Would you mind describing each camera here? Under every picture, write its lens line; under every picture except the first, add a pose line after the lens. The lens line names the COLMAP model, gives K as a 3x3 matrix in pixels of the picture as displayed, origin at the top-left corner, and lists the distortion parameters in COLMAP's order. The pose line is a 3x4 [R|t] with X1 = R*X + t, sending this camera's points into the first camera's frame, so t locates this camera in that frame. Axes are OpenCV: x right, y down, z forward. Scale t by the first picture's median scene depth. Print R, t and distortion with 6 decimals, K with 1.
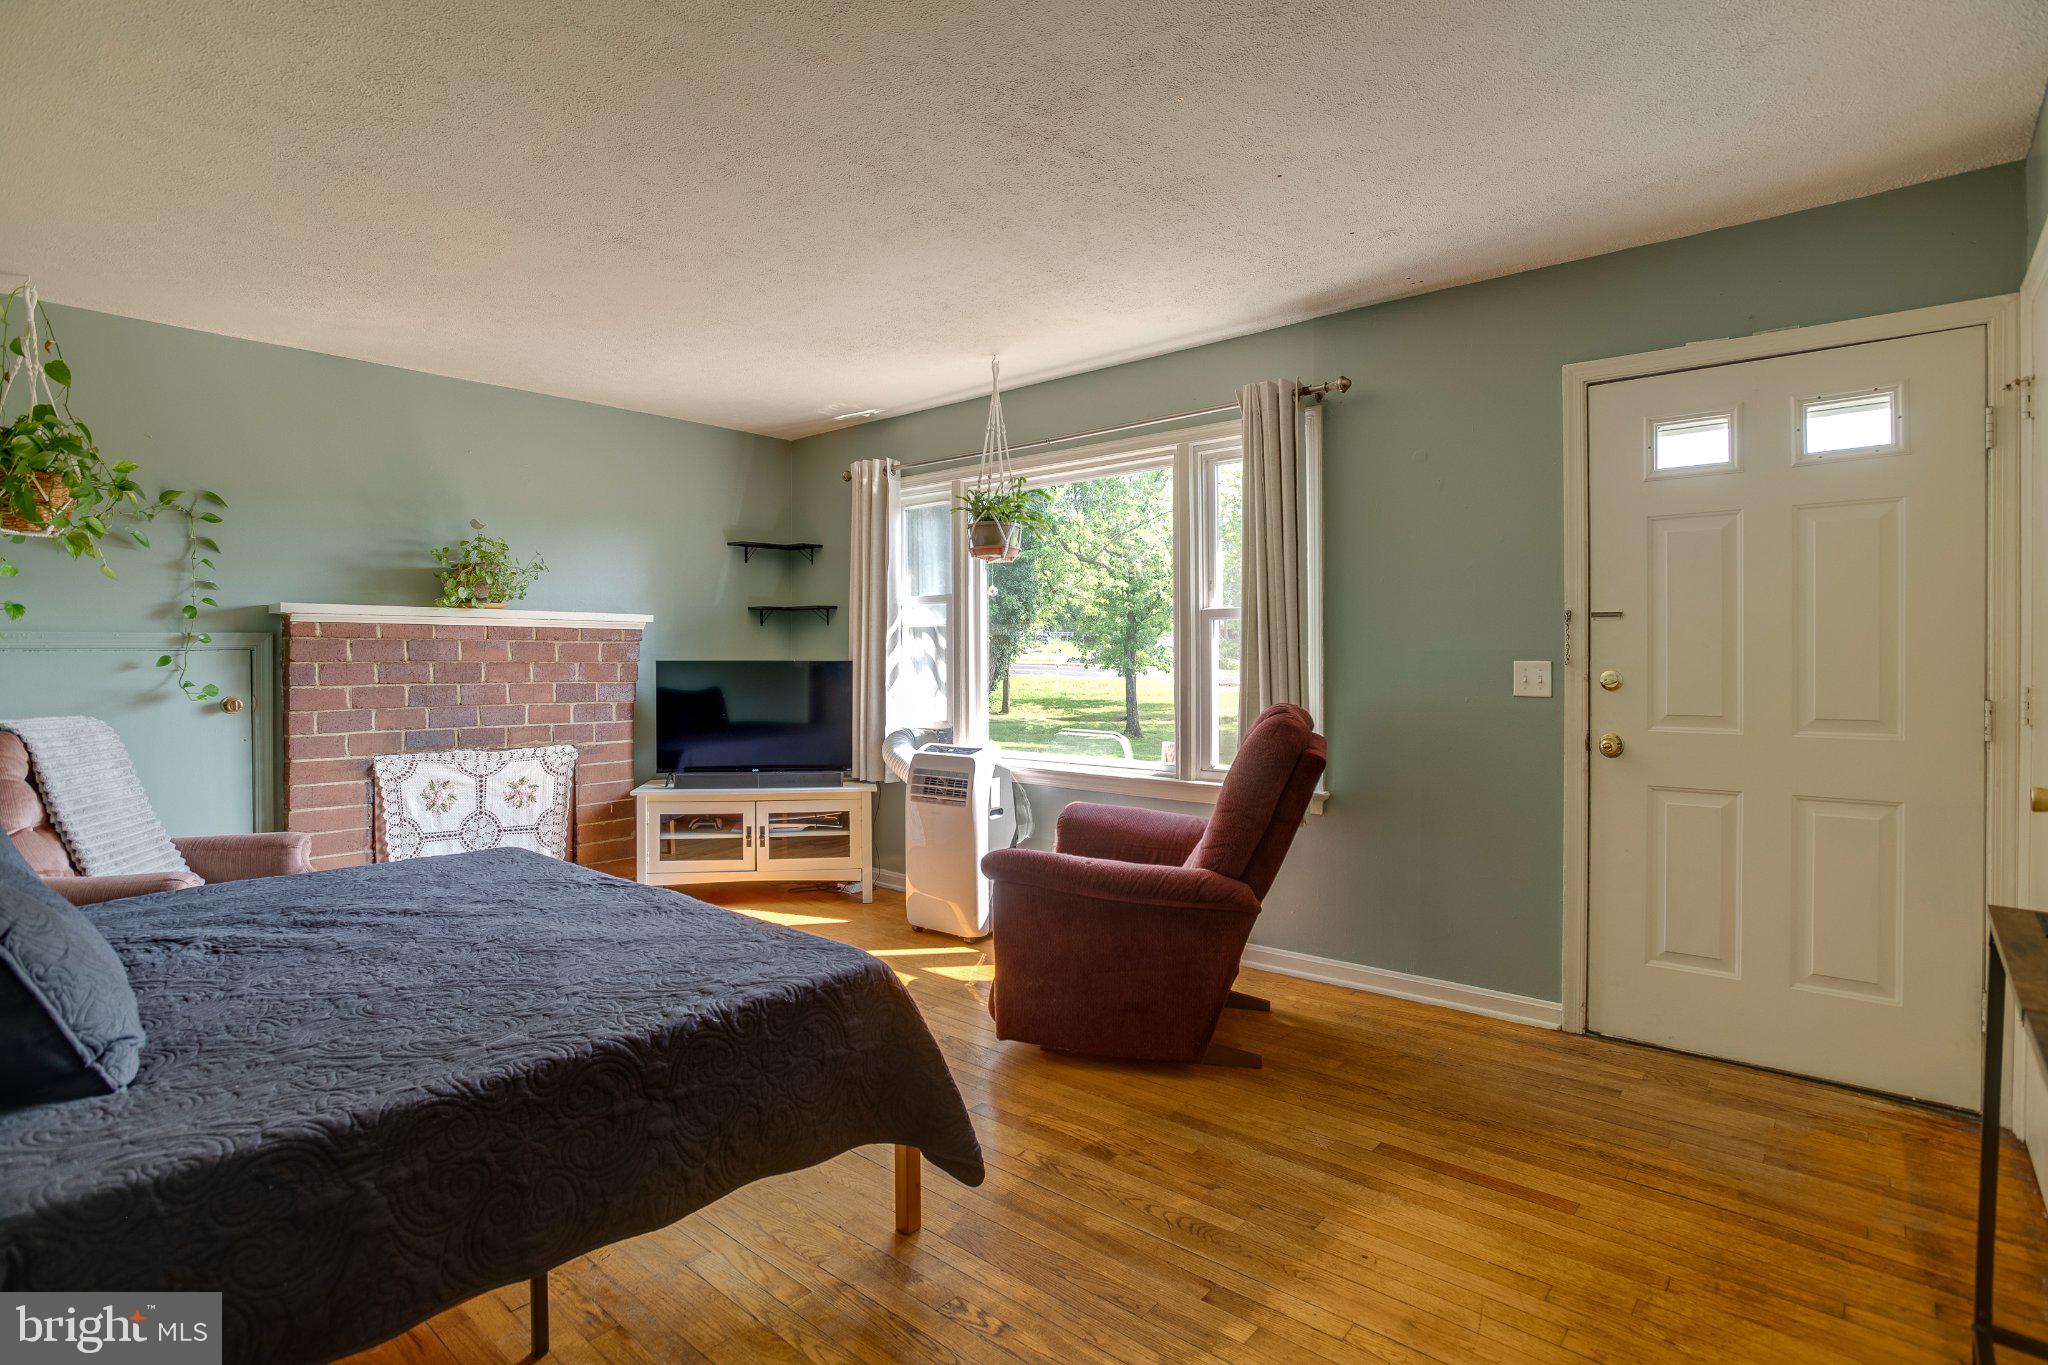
lens RADIAL K [[1005.5, 0, 1026.1], [0, 1005.5, 669.6], [0, 0, 1]] dist [-0.067726, 0.032181]
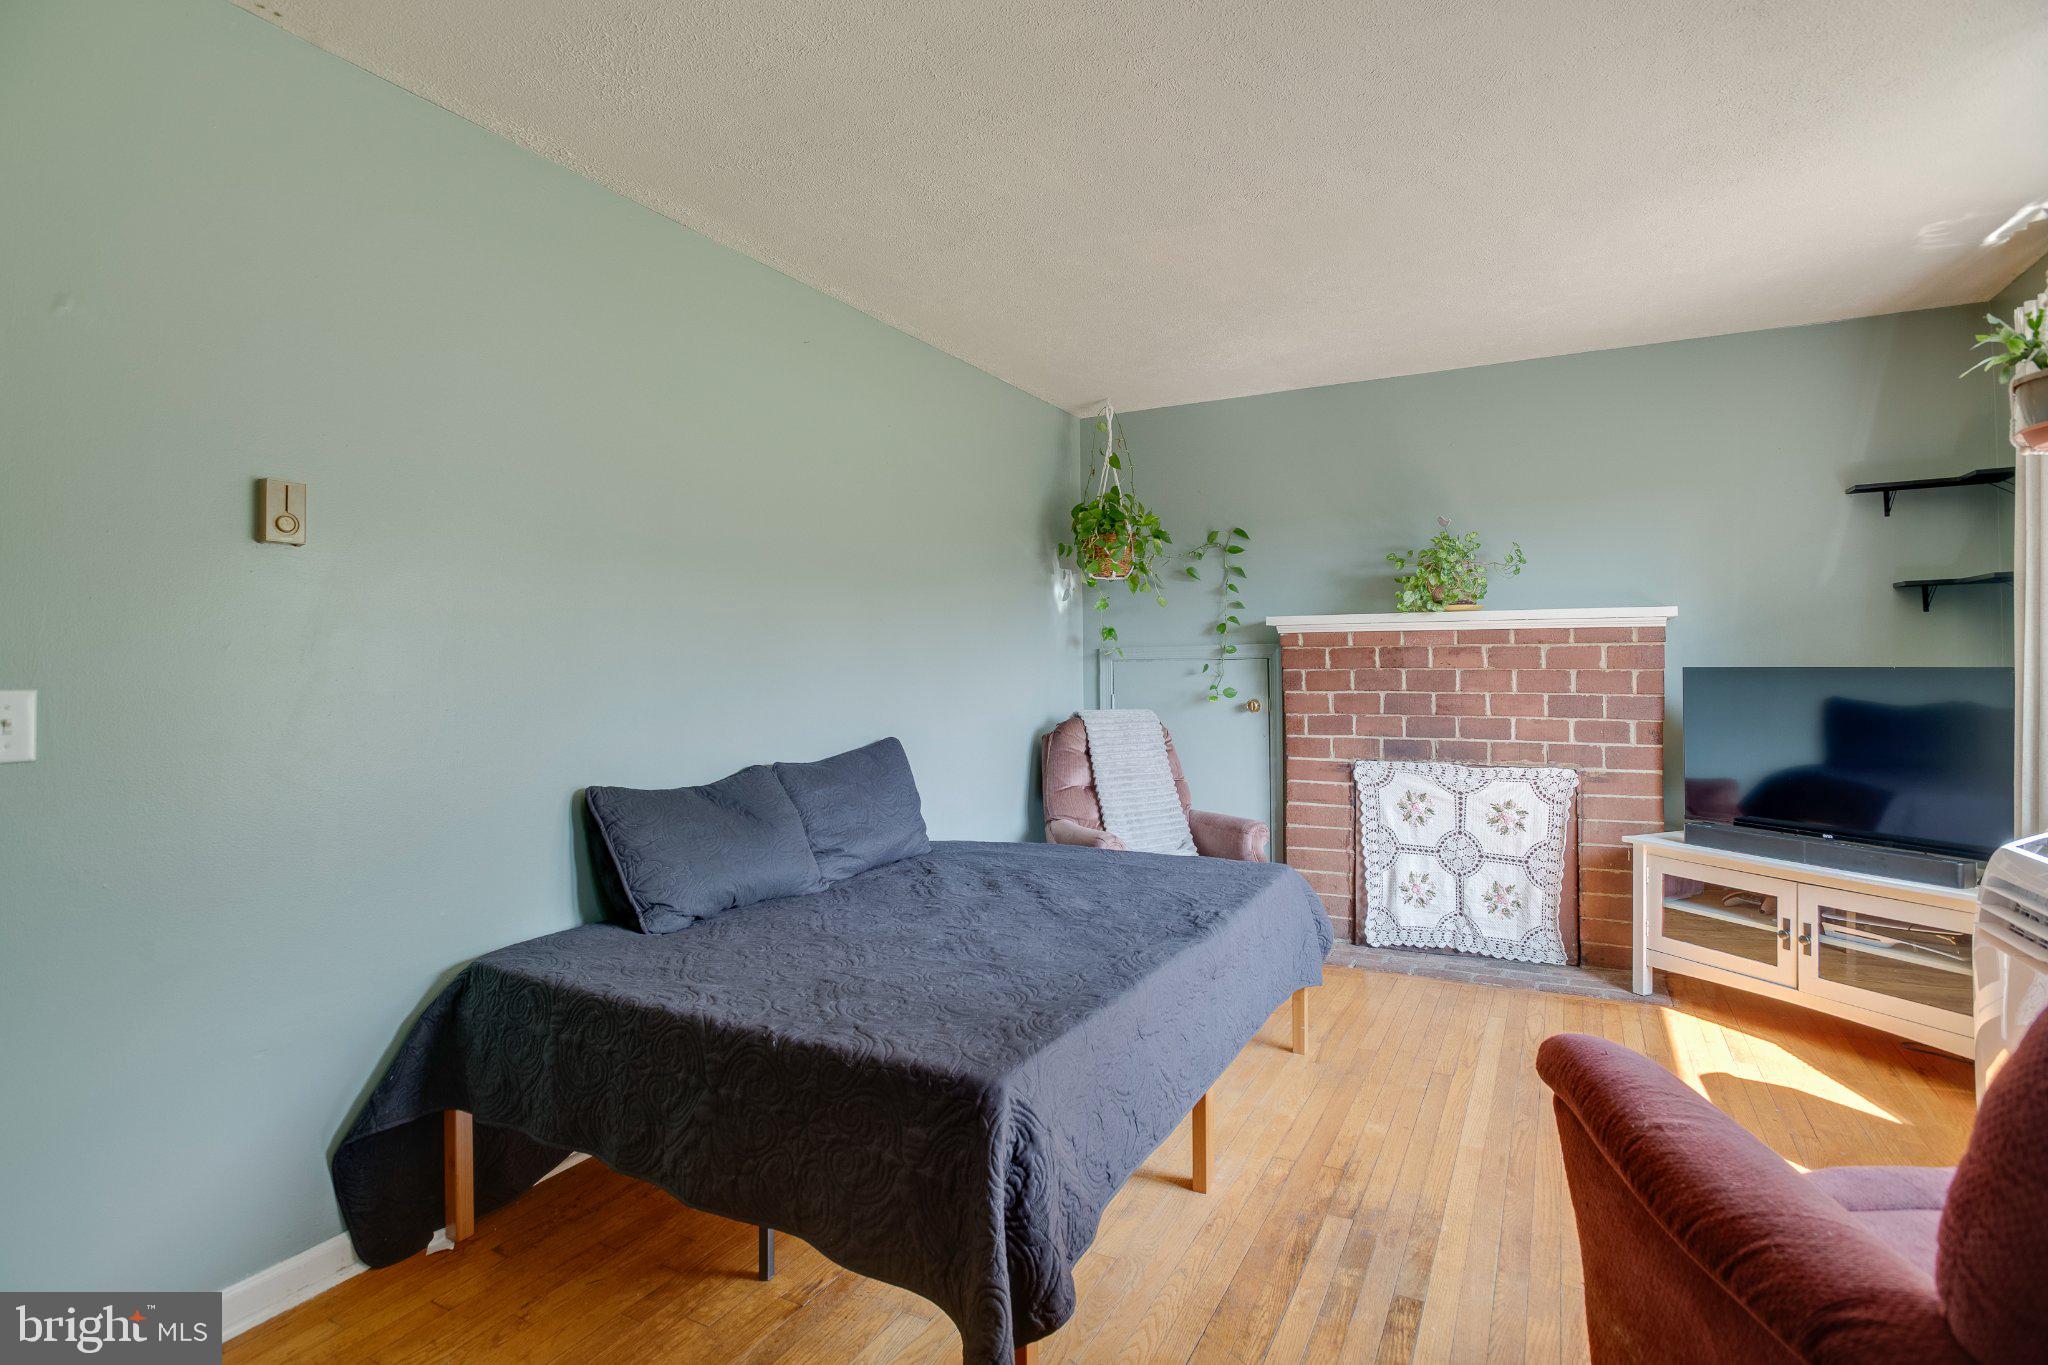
lens RADIAL K [[1005.5, 0, 1026.1], [0, 1005.5, 669.6], [0, 0, 1]] dist [-0.067726, 0.032181]
pose [[0.211513, 0.001114, -0.977375, 0.268376], [-0.005735, 0.999984, -0.000101, -0.004891], [0.977358, 0.005627, 0.211516, 0.406492]]
